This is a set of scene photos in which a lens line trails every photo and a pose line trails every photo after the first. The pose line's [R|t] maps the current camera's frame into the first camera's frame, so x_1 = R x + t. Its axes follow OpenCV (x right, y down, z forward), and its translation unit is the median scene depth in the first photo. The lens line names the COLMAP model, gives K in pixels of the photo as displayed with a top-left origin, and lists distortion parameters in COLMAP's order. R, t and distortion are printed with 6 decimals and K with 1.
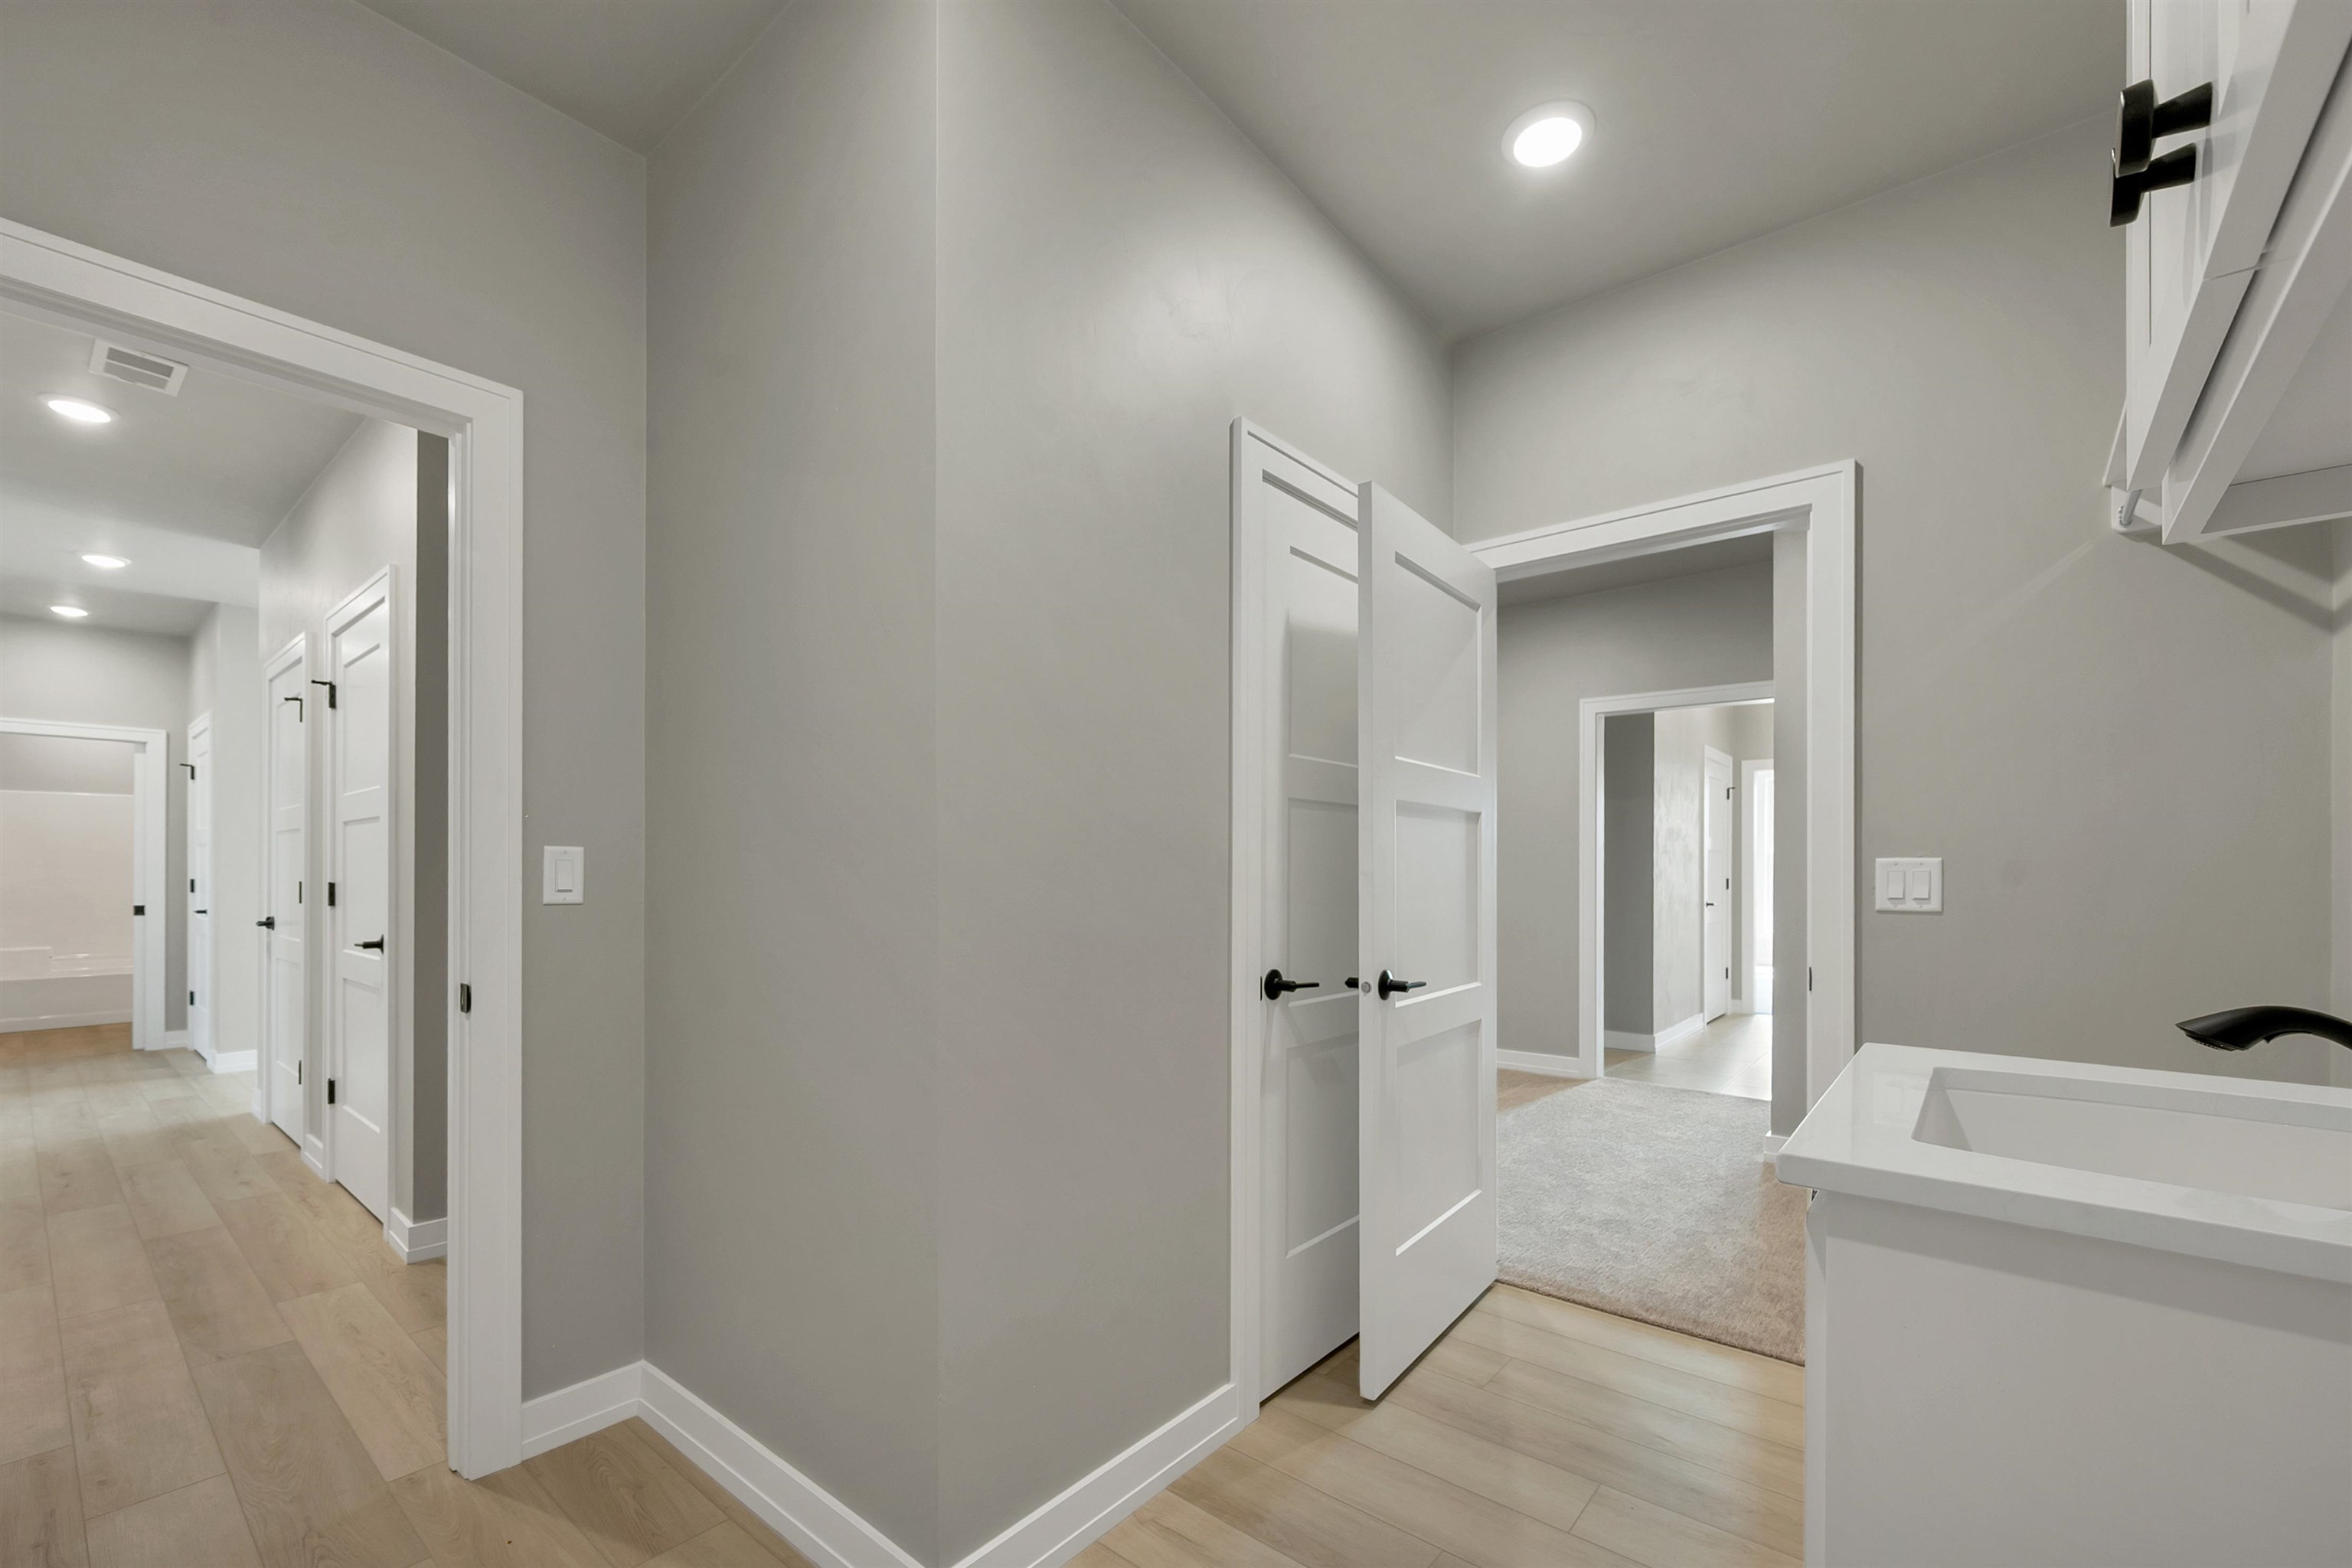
lens RADIAL K [[950.9, 0, 1137.8], [0, 950.9, 869.7], [0, 0, 1]] dist [-0.002490, 0.000594]
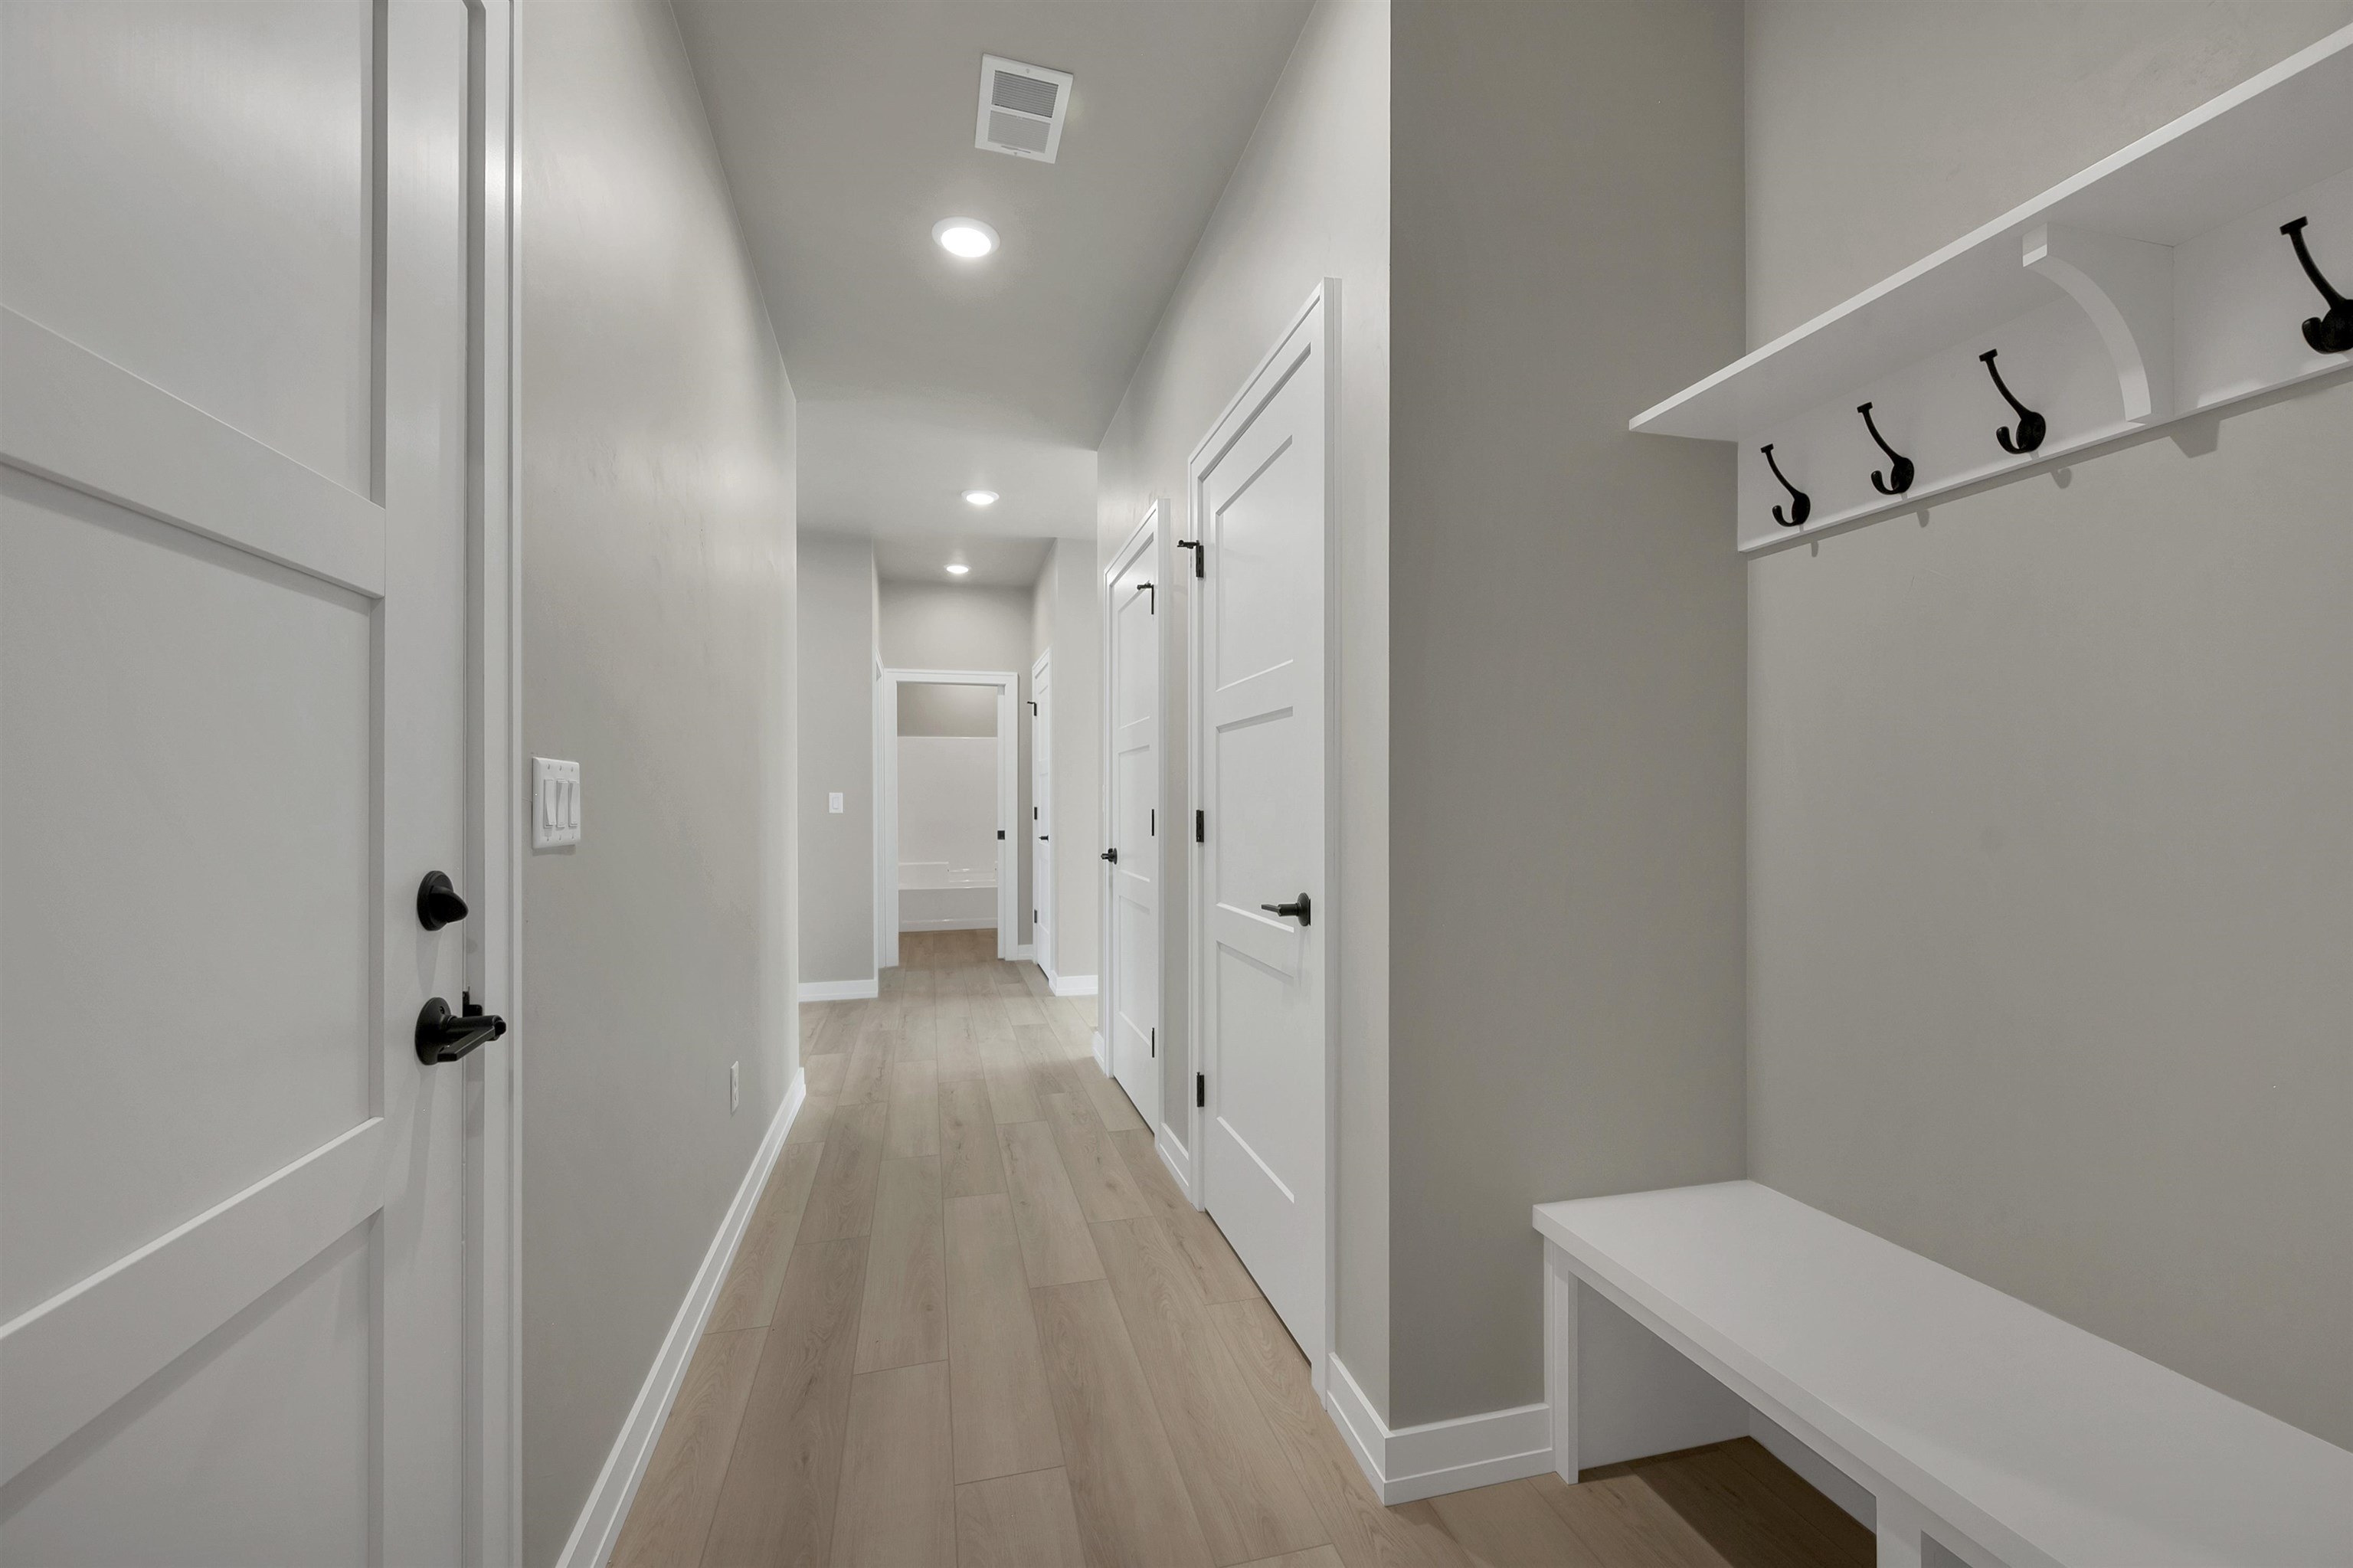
lens RADIAL K [[951.3, 0, 1175.8], [0, 951.3, 790.6], [0, 0, 1]] dist [-0.002490, 0.000594]
pose [[0.814234, -0.010817, -0.580436, -0.350705], [0.006517, 0.999934, -0.009492, 0.003830], [0.580501, 0.003946, 0.814250, 0.309391]]
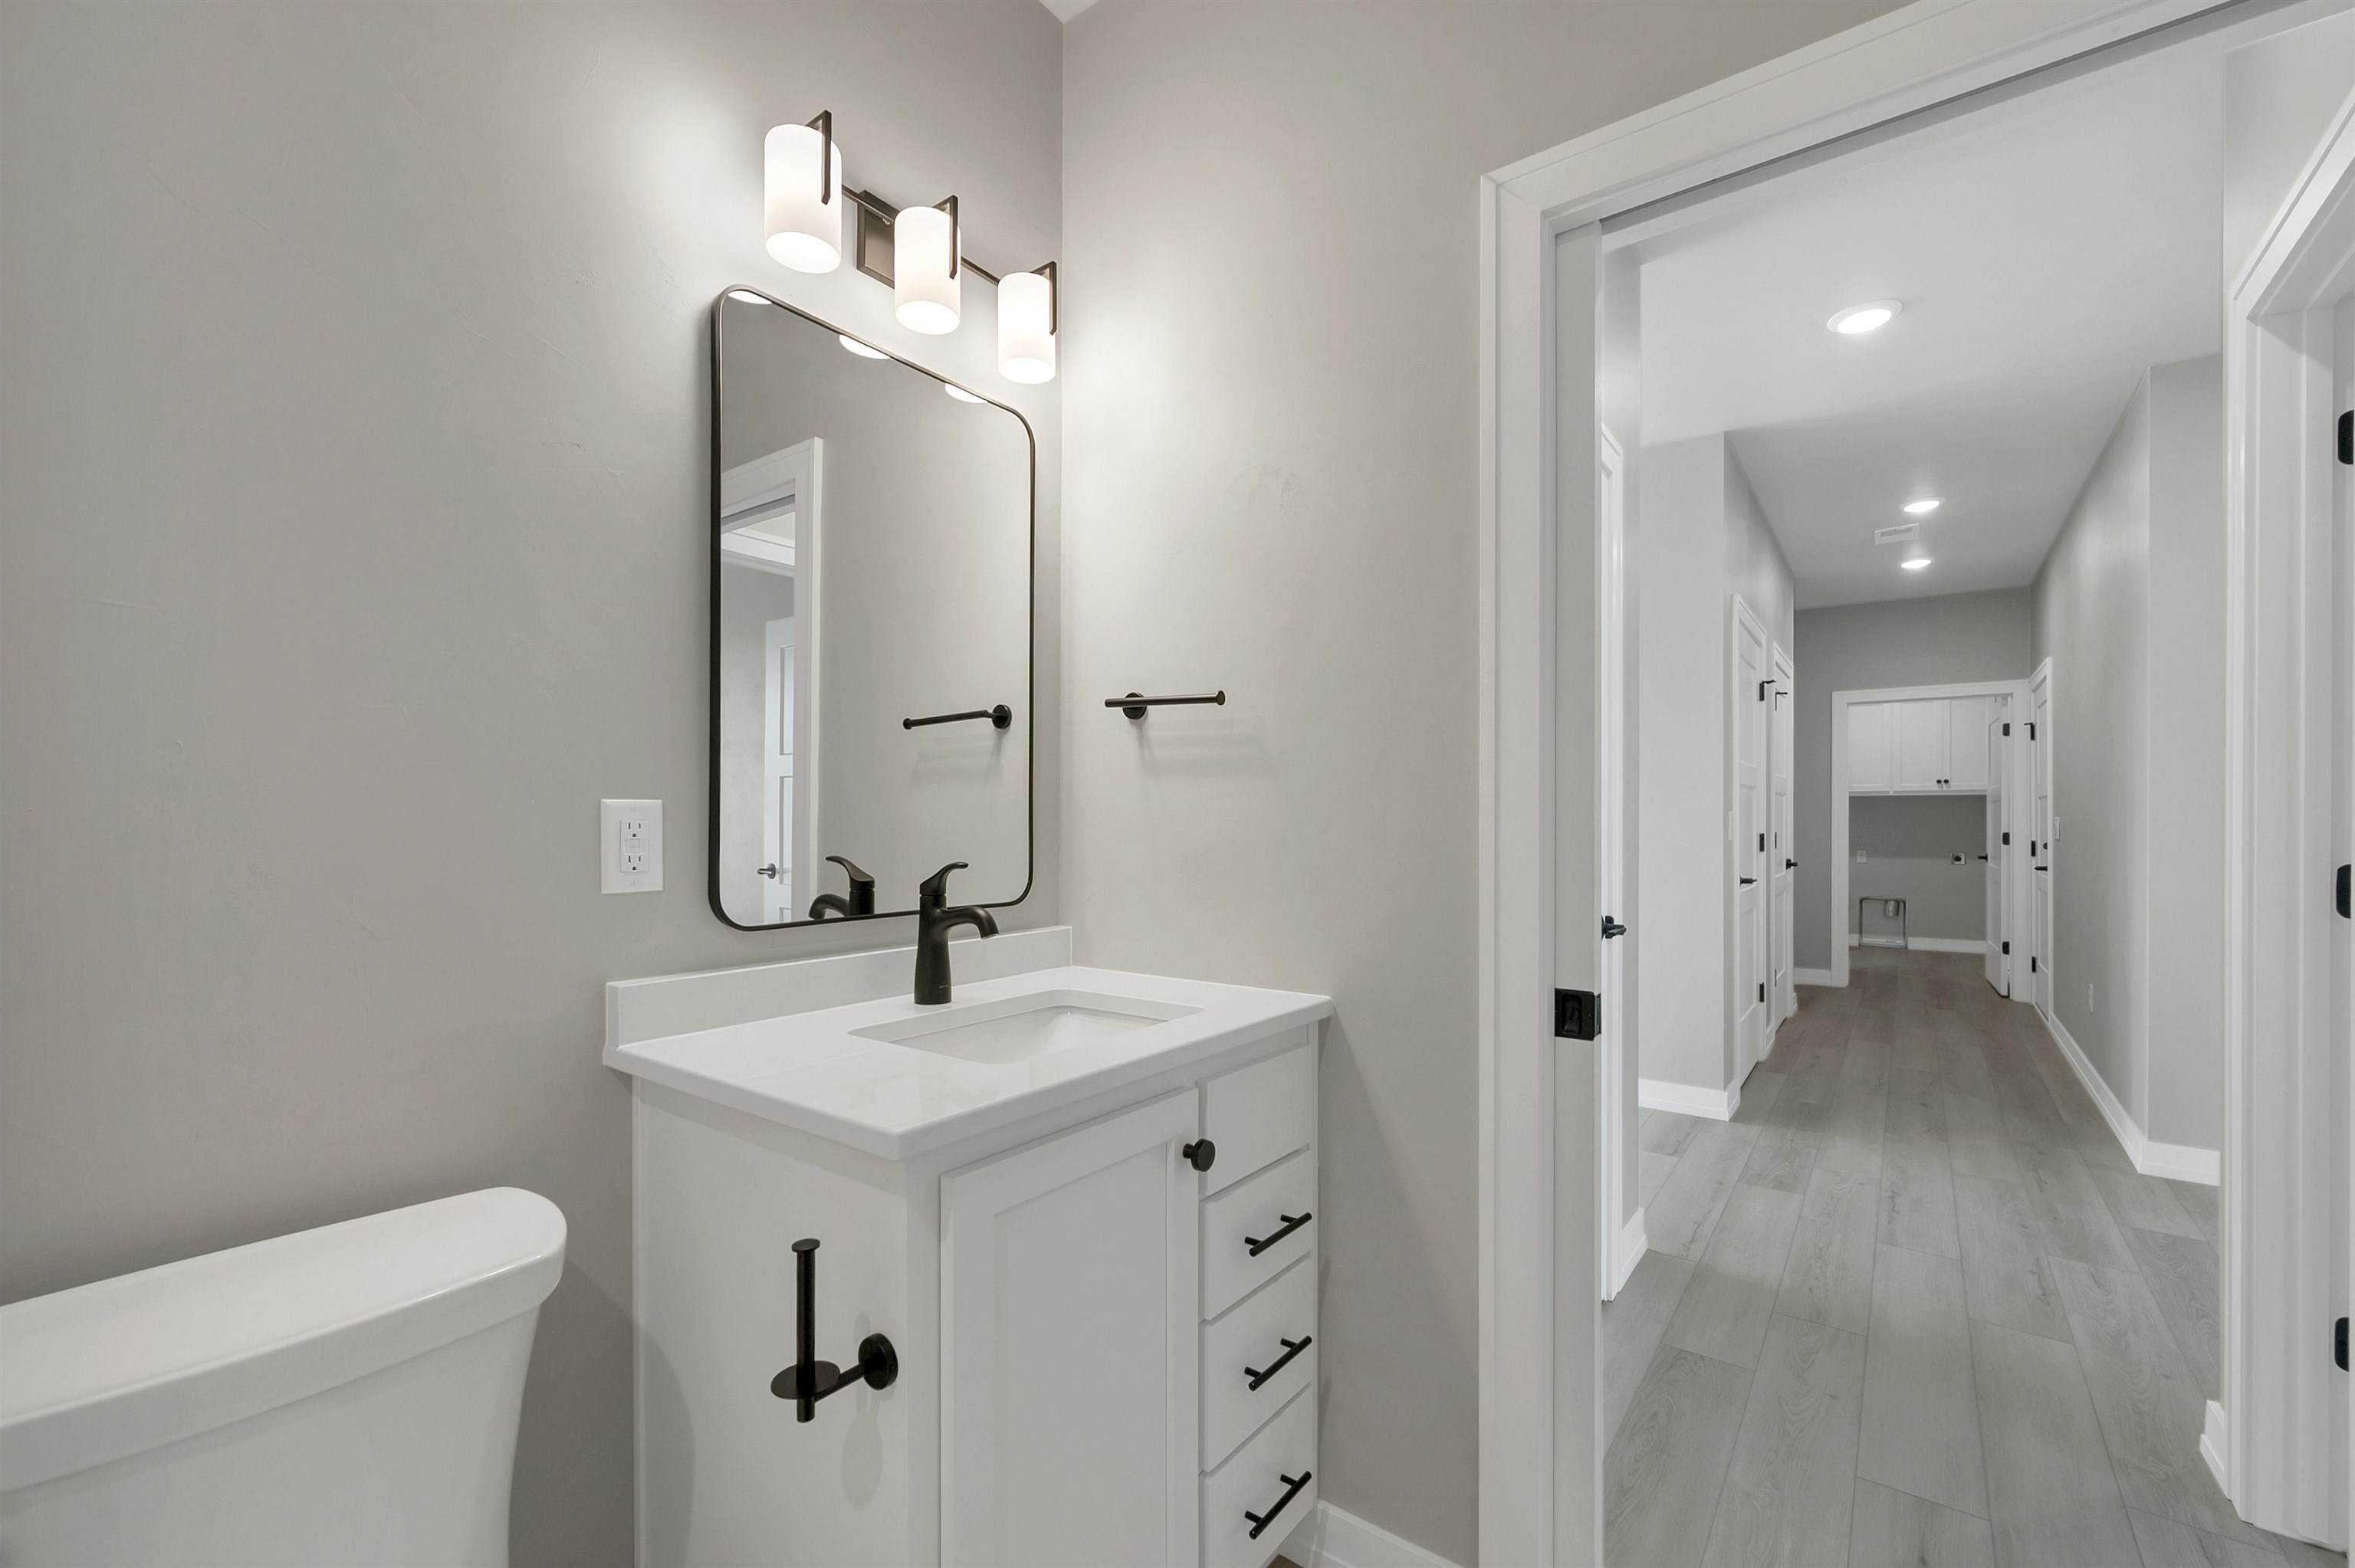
lens RADIAL K [[952.0, 0, 1188.5], [0, 952.0, 817.7], [0, 0, 1]] dist [-0.002490, 0.000594]
pose [[-0.050192, 0.002321, 0.998737, -1.846105], [-0.003838, 0.999989, -0.002517, -0.002513], [-0.998732, -0.003959, -0.050182, 1.608834]]
